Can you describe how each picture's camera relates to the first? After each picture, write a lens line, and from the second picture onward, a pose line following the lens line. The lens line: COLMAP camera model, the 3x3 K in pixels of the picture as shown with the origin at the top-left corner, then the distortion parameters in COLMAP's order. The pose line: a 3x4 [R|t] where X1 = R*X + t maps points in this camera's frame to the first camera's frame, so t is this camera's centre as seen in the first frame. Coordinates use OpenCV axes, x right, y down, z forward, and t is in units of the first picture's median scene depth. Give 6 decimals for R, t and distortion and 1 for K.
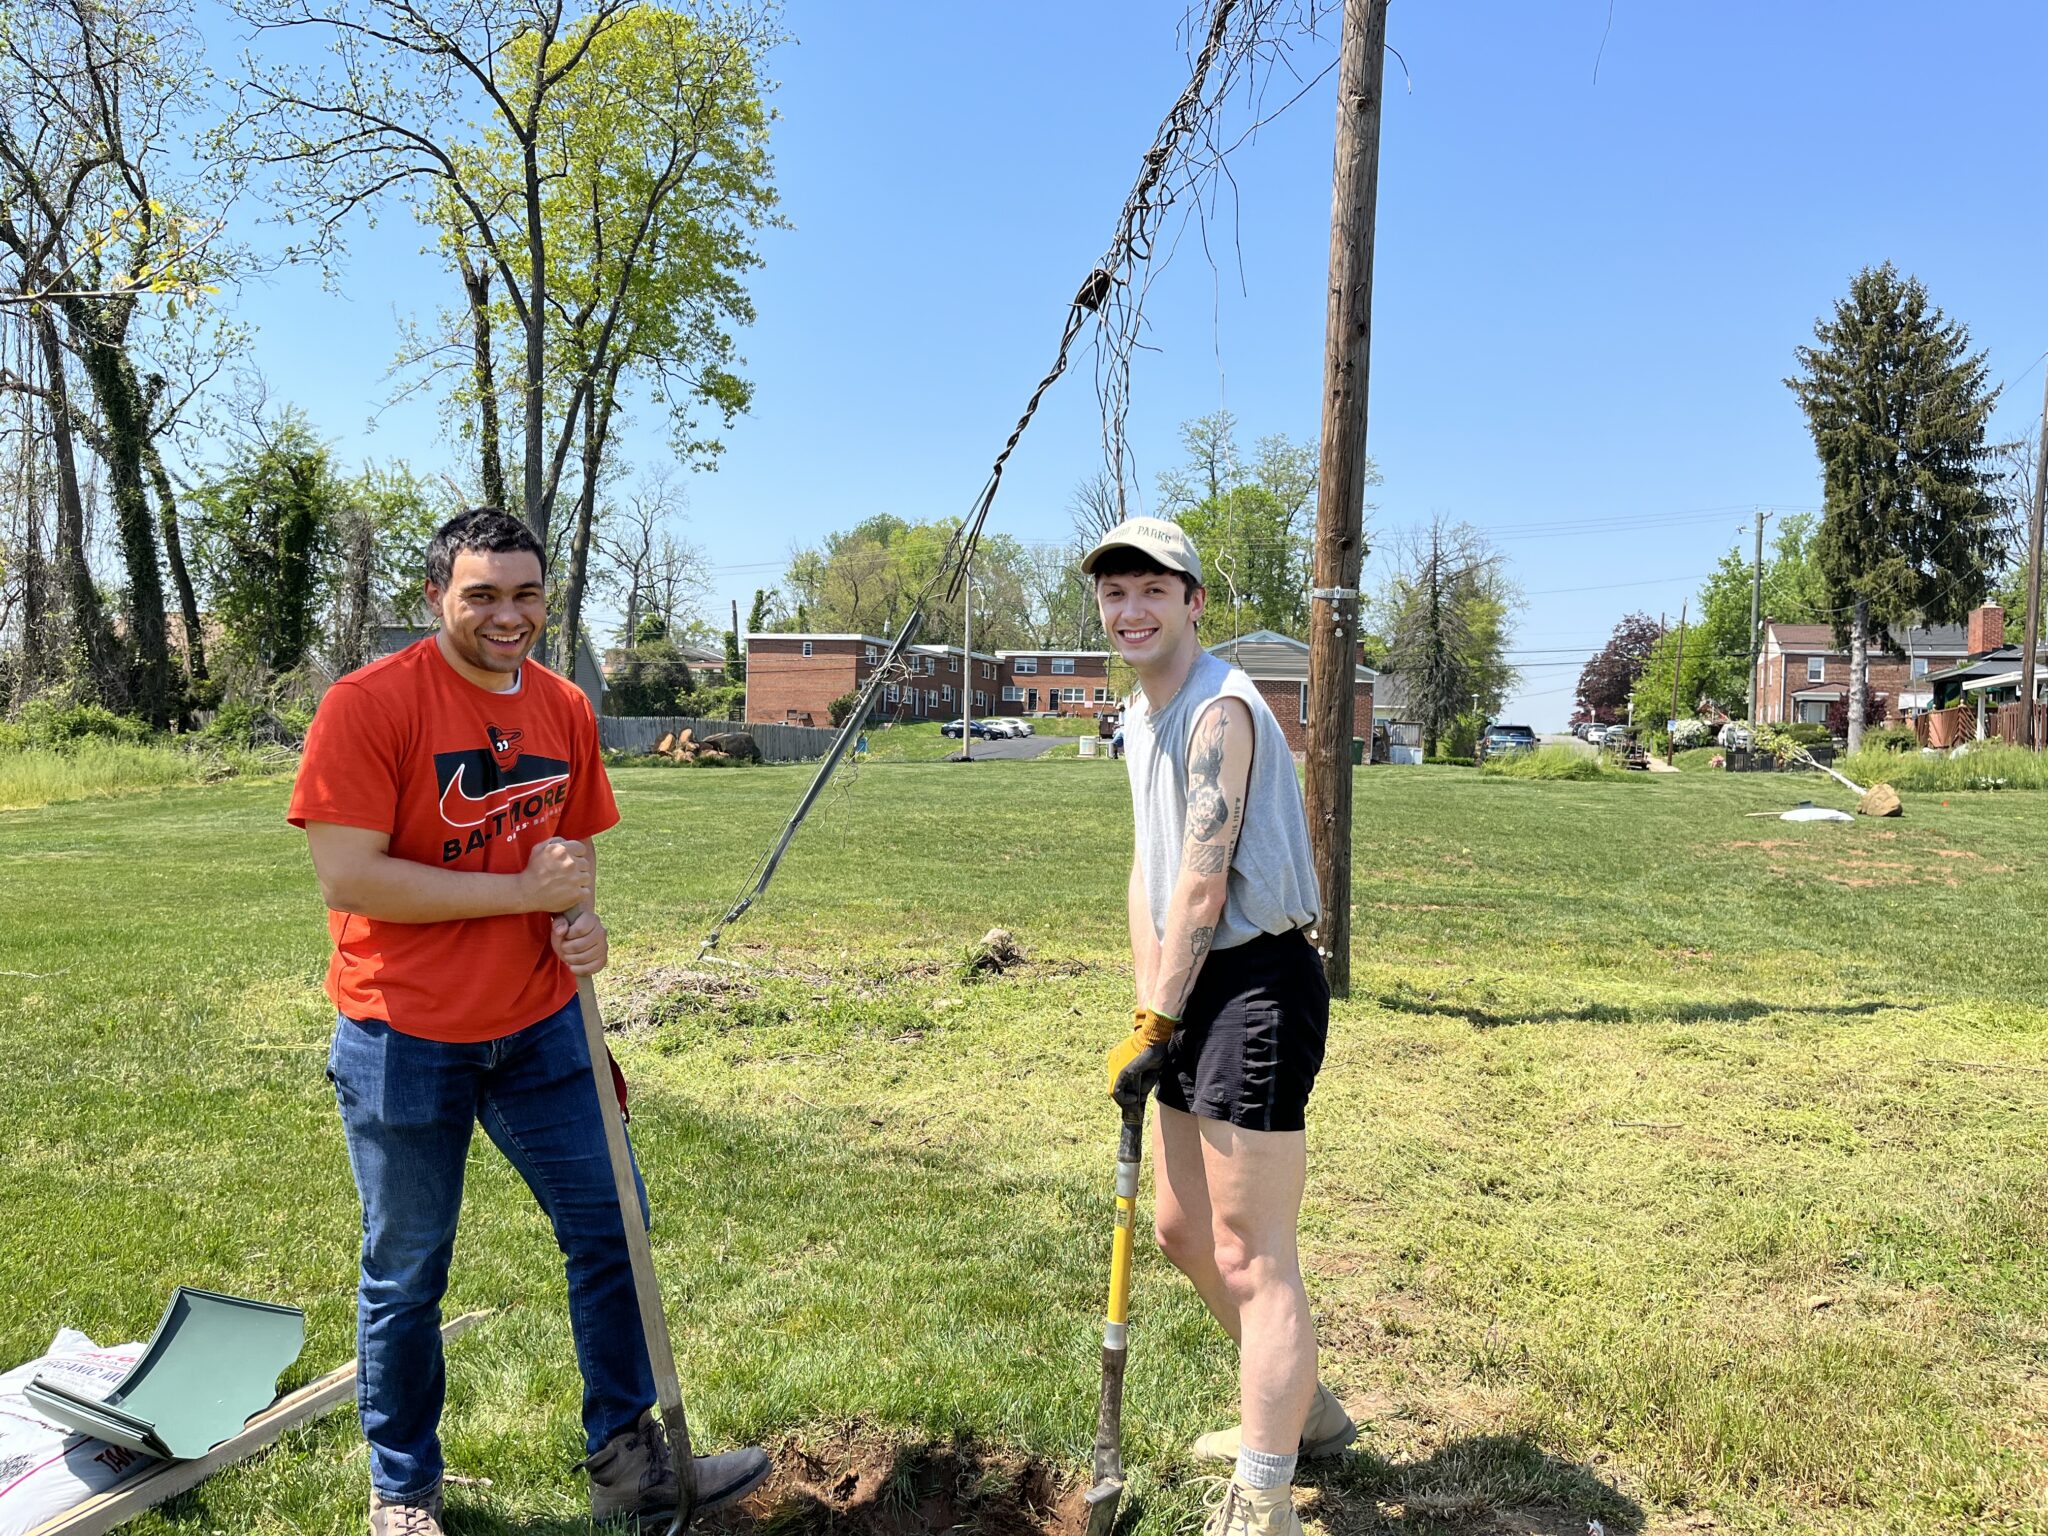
lens RADIAL K [[1552.4, 0, 1007.5], [0, 1552.4, 759.7], [0, 0, 1]] dist [0.067502, -0.103382]
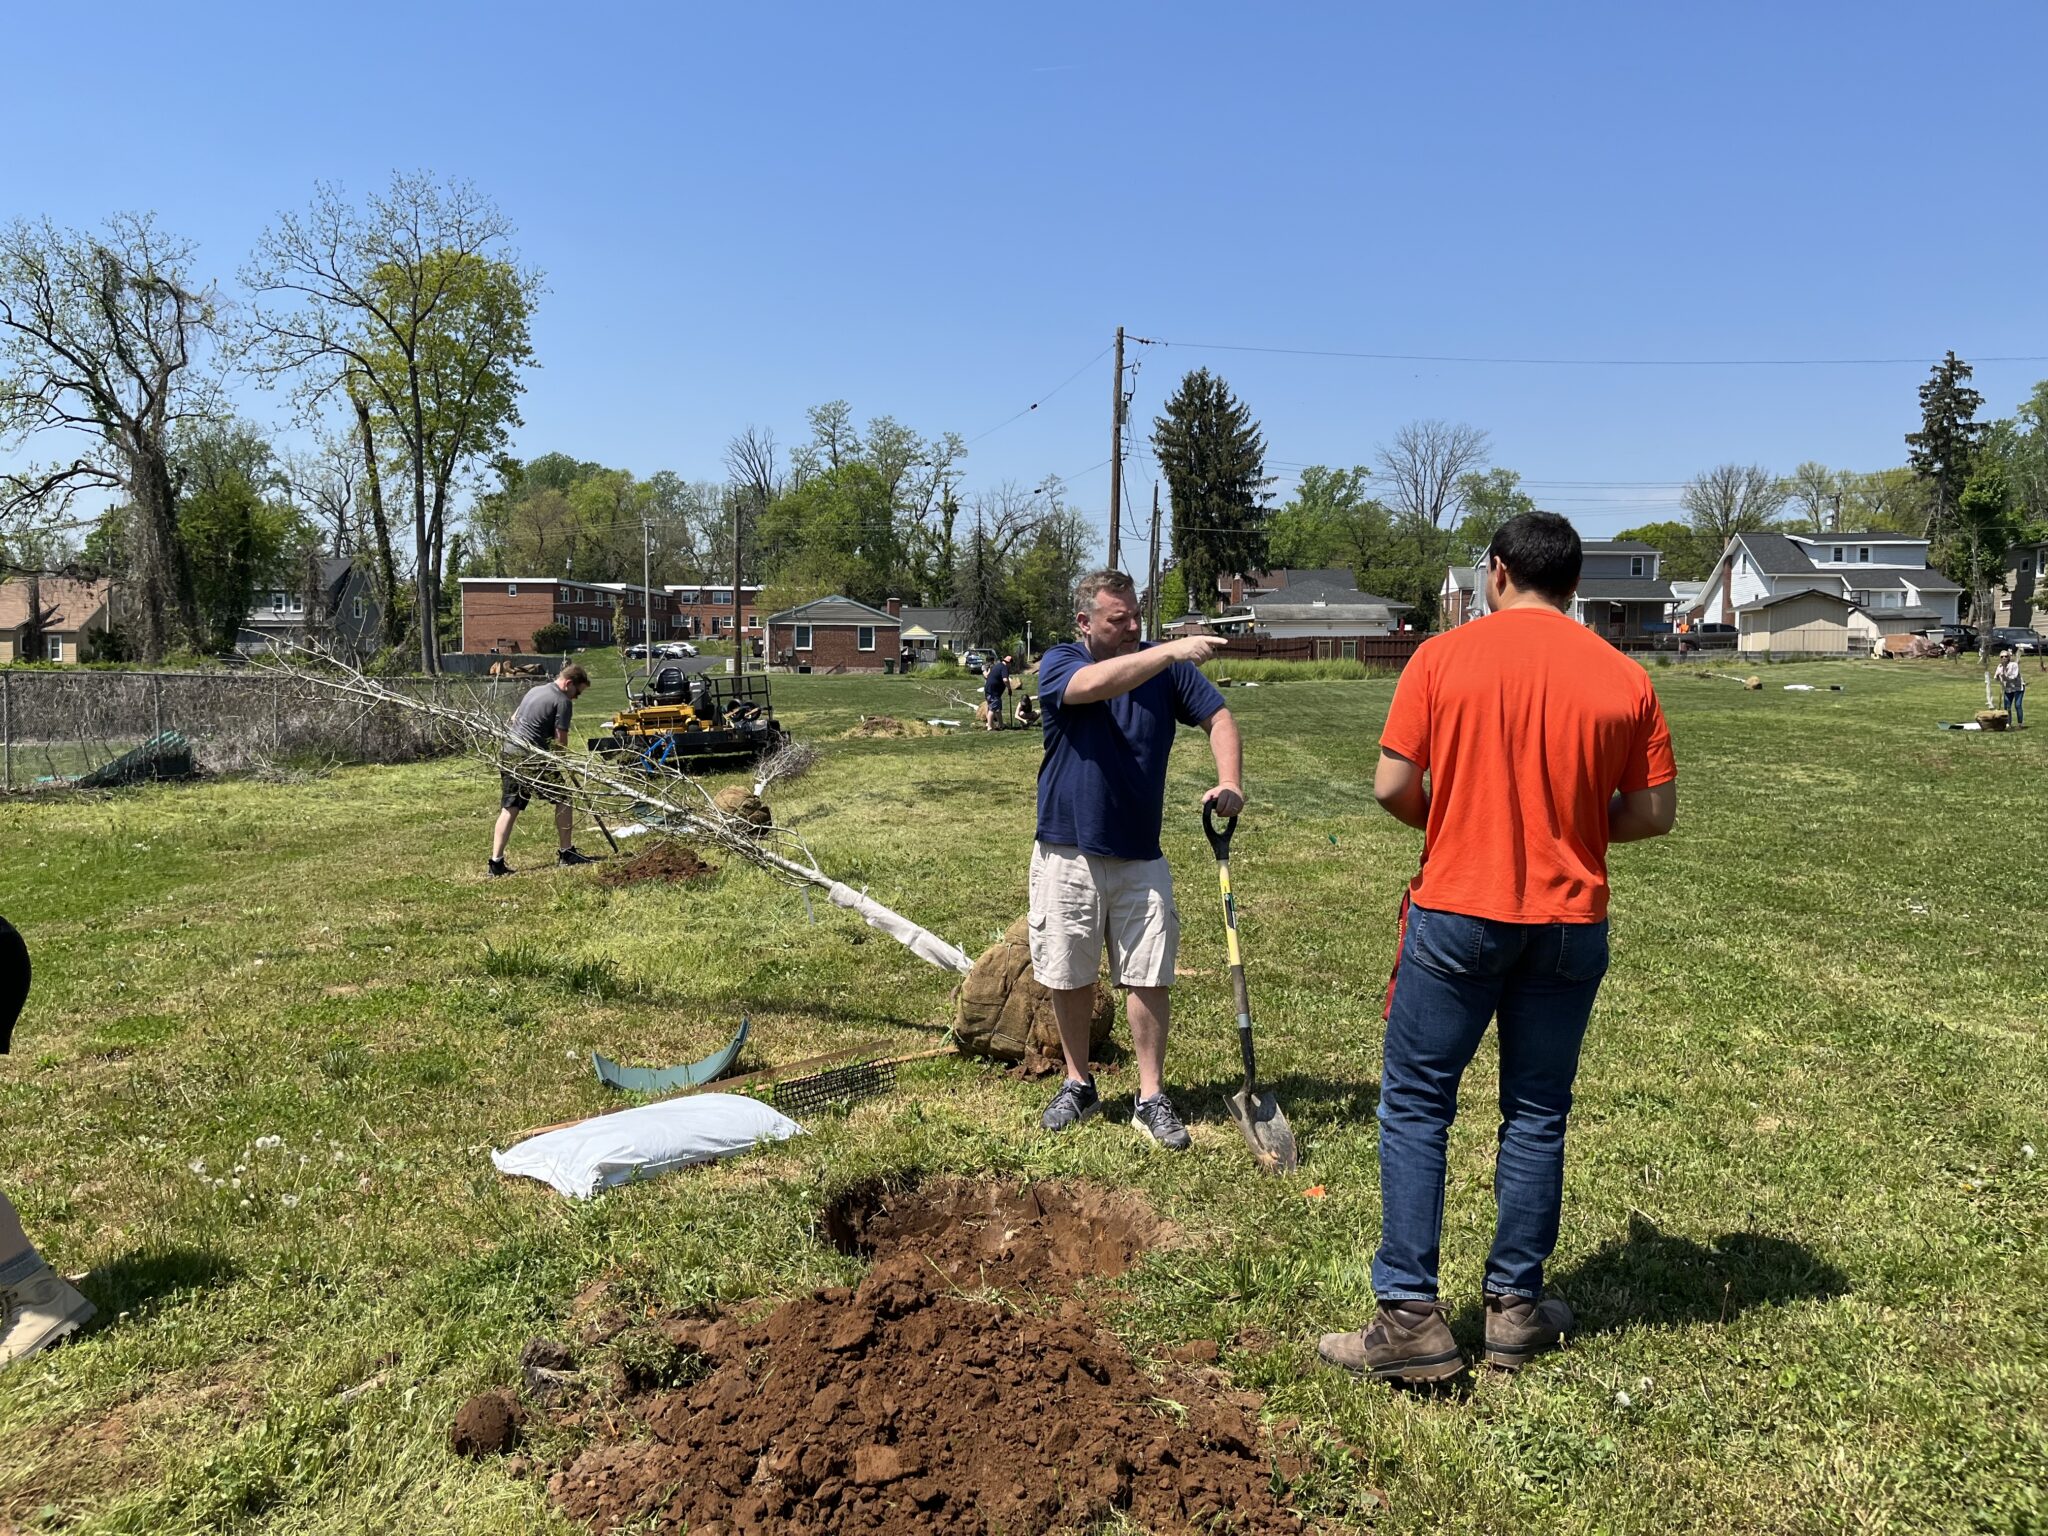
lens RADIAL K [[1552.4, 0, 1007.5], [0, 1552.4, 759.7], [0, 0, 1]] dist [0.067502, -0.103382]
pose [[0.977911, -0.032834, 0.206425, -0.002820], [0.021148, 0.998060, 0.058565, 0.000156], [-0.207947, -0.052906, 0.976708, -0.414126]]
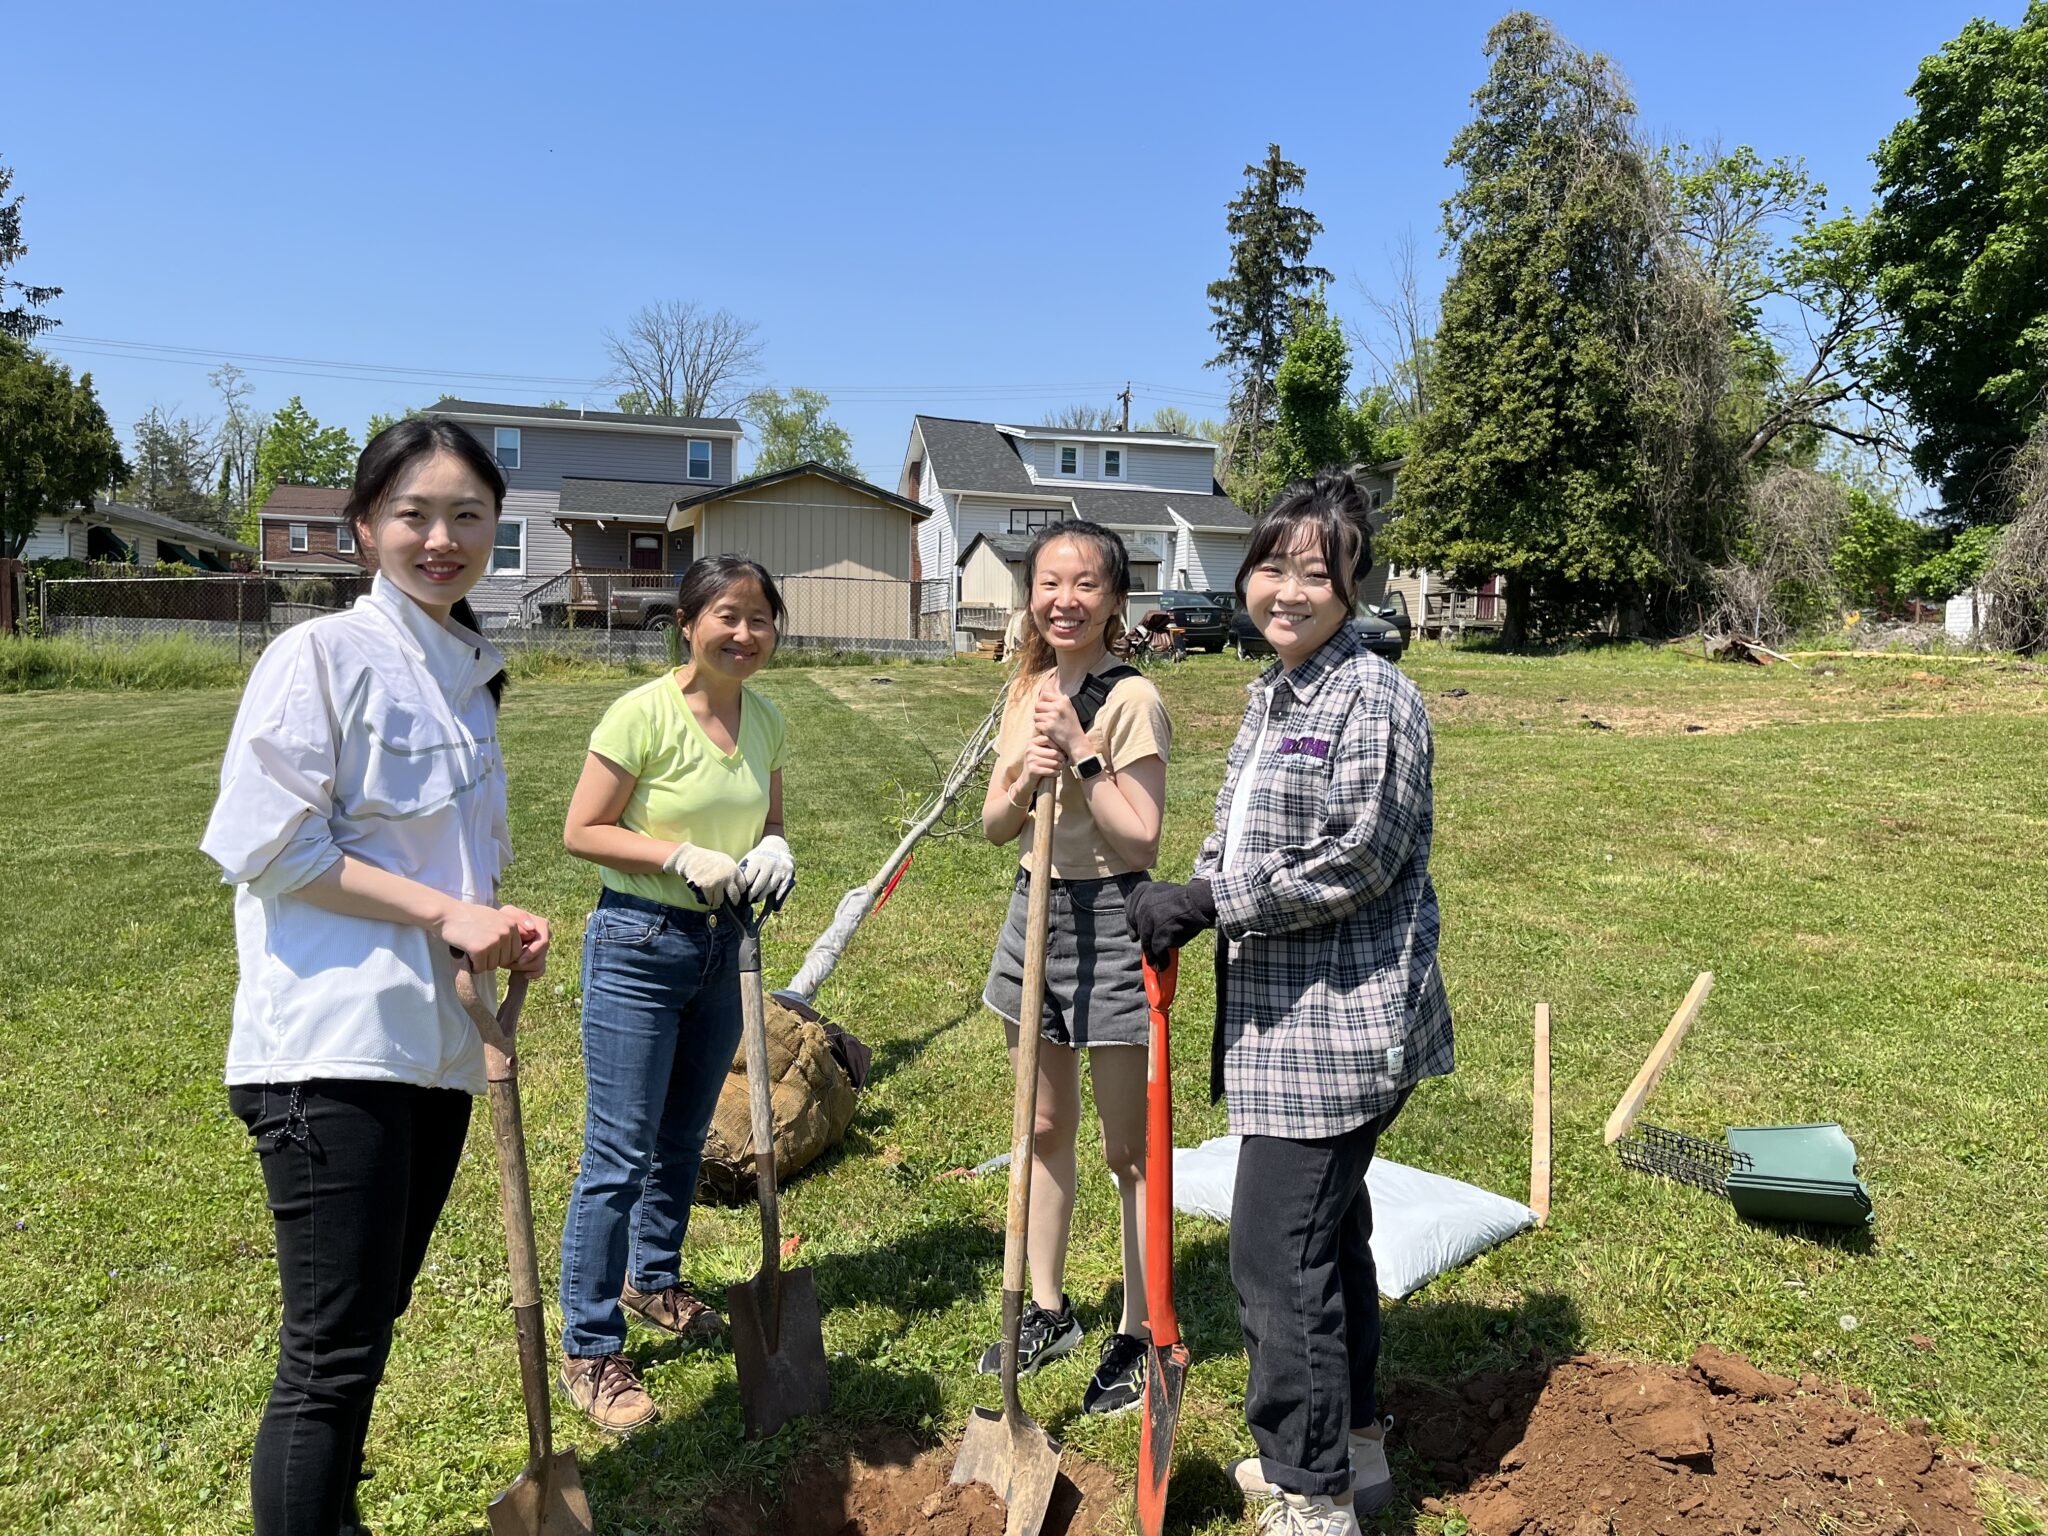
lens RADIAL K [[1554.7, 0, 1023.0], [0, 1554.7, 752.6], [0, 0, 1]] dist [0.064662, -0.106286]
pose [[0.858636, -0.036100, 0.511314, 0.442484], [-0.001011, 0.997396, 0.072118, 0.001167], [-0.512586, -0.062440, 0.856363, 0.010018]]
